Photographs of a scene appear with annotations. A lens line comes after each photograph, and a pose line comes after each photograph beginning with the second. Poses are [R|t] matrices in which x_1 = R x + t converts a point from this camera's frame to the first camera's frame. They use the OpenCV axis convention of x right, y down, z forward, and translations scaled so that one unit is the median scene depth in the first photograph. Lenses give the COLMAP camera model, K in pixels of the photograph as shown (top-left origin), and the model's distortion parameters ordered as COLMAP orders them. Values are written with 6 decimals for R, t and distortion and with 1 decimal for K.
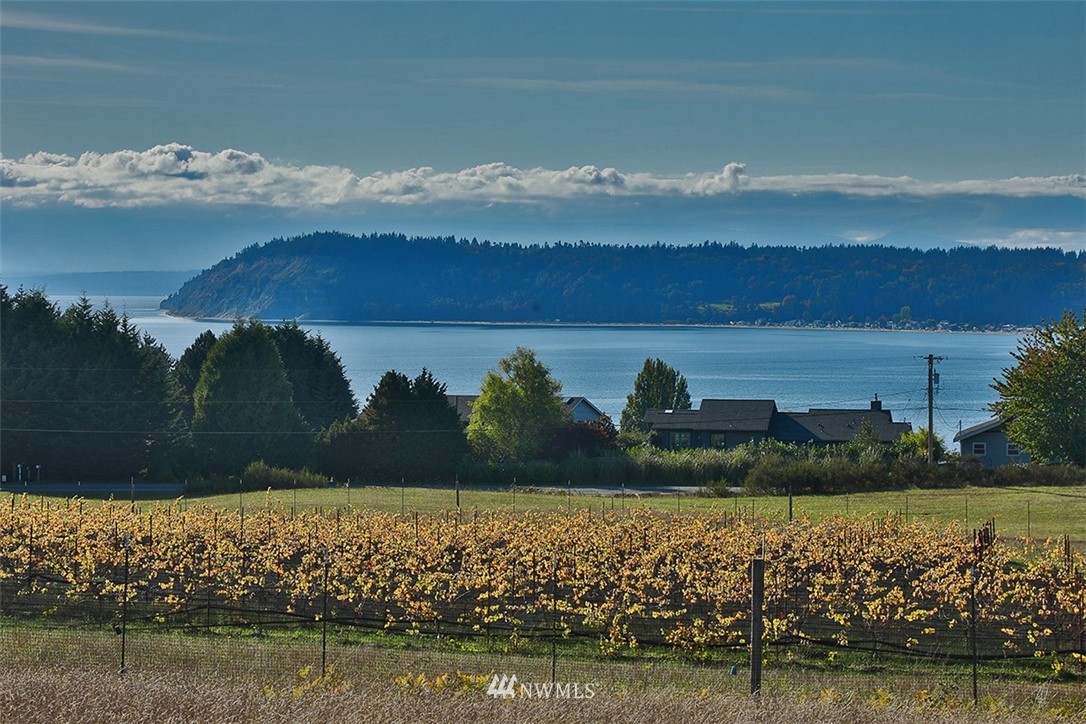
lens RADIAL K [[2913.3, 0, 543.0], [0, 2913.3, 362.0], [0, 0, 1]] dist [0.598103, -0.097100]
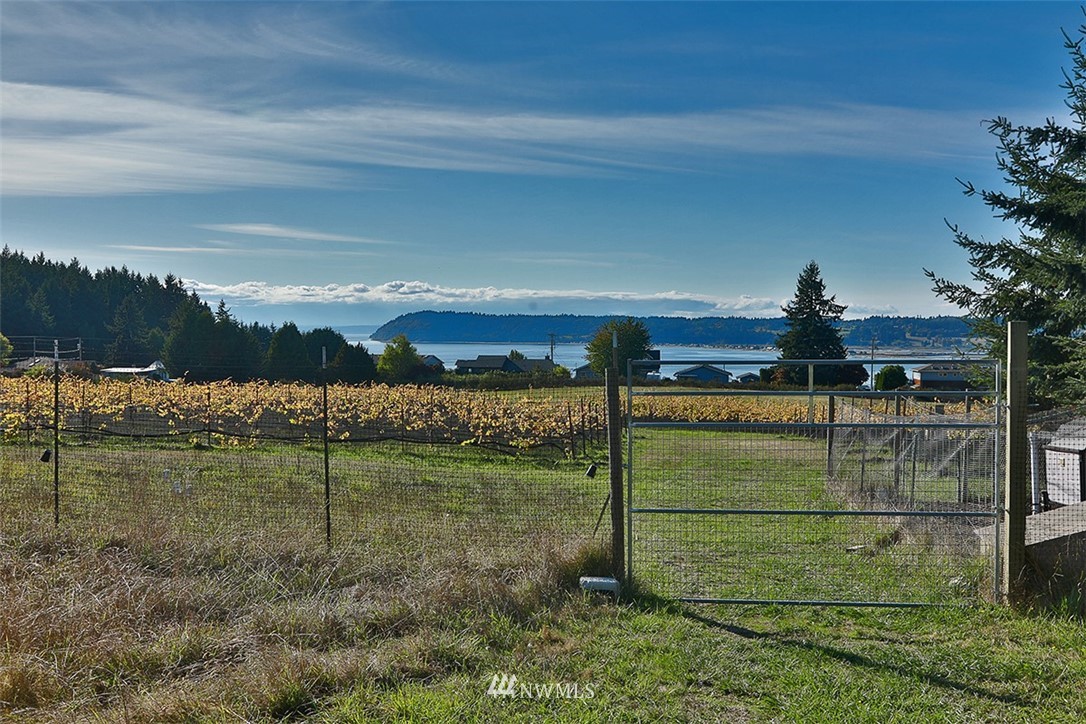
lens RADIAL K [[1022.7, 0, 543.0], [0, 1022.7, 362.0], [0, 0, 1]] dist [-0.012517, 0.000636]
pose [[0.999711, -0.001070, 0.024018, 0.092571], [0.001004, 0.999996, 0.002759, 0.016813], [-0.024021, -0.002734, 0.999708, 0.131470]]
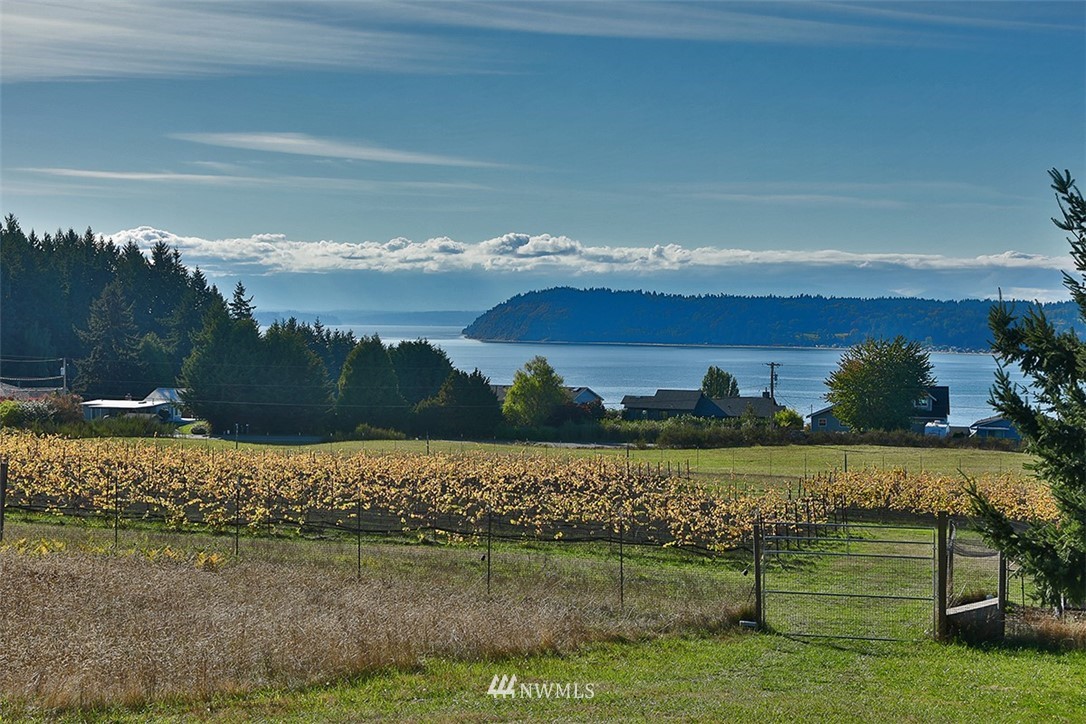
lens RADIAL K [[1833.3, 0, 543.0], [0, 1833.3, 362.0], [0, 0, 1]] dist [0.190259, 0.028720]
pose [[0.995216, 0.010868, -0.097092, 0.093394], [-0.011254, 0.999931, -0.003423, 0.001883], [0.097048, 0.004499, 0.995270, -0.006160]]
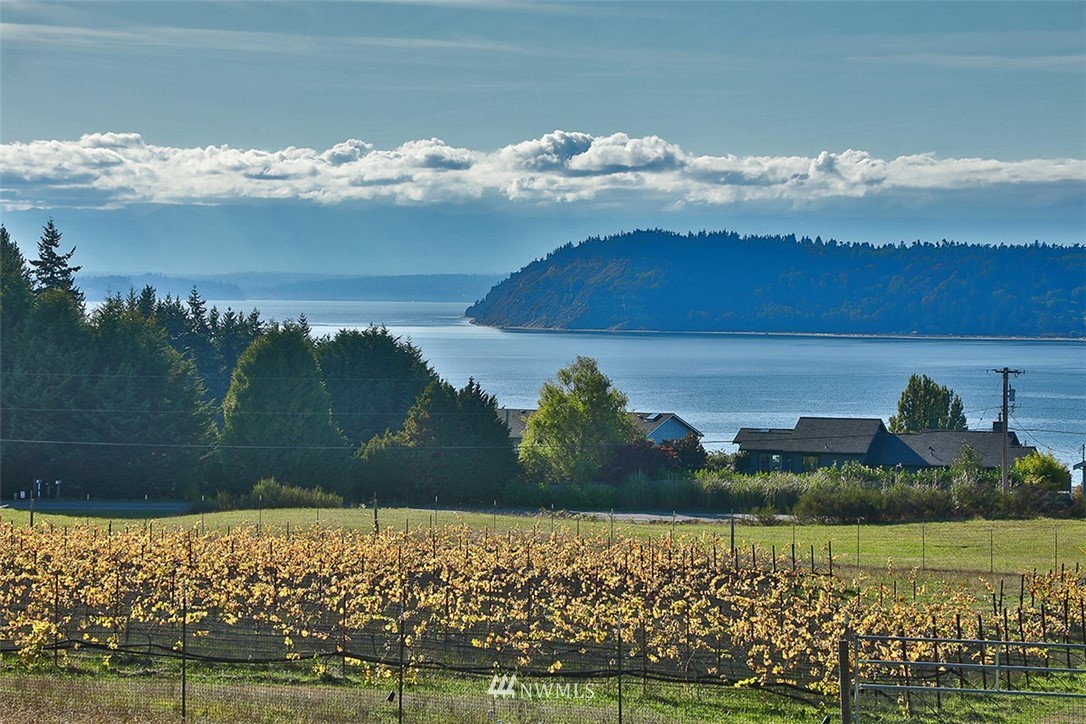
lens RADIAL K [[3358.5, 0, 543.0], [0, 3358.5, 362.0], [0, 0, 1]] dist [0.725845, -0.770232]
pose [[0.992844, 0.009431, -0.119044, 0.103036], [-0.010071, 0.999938, -0.004774, 0.001820], [0.118992, 0.005939, 0.992877, -0.024110]]
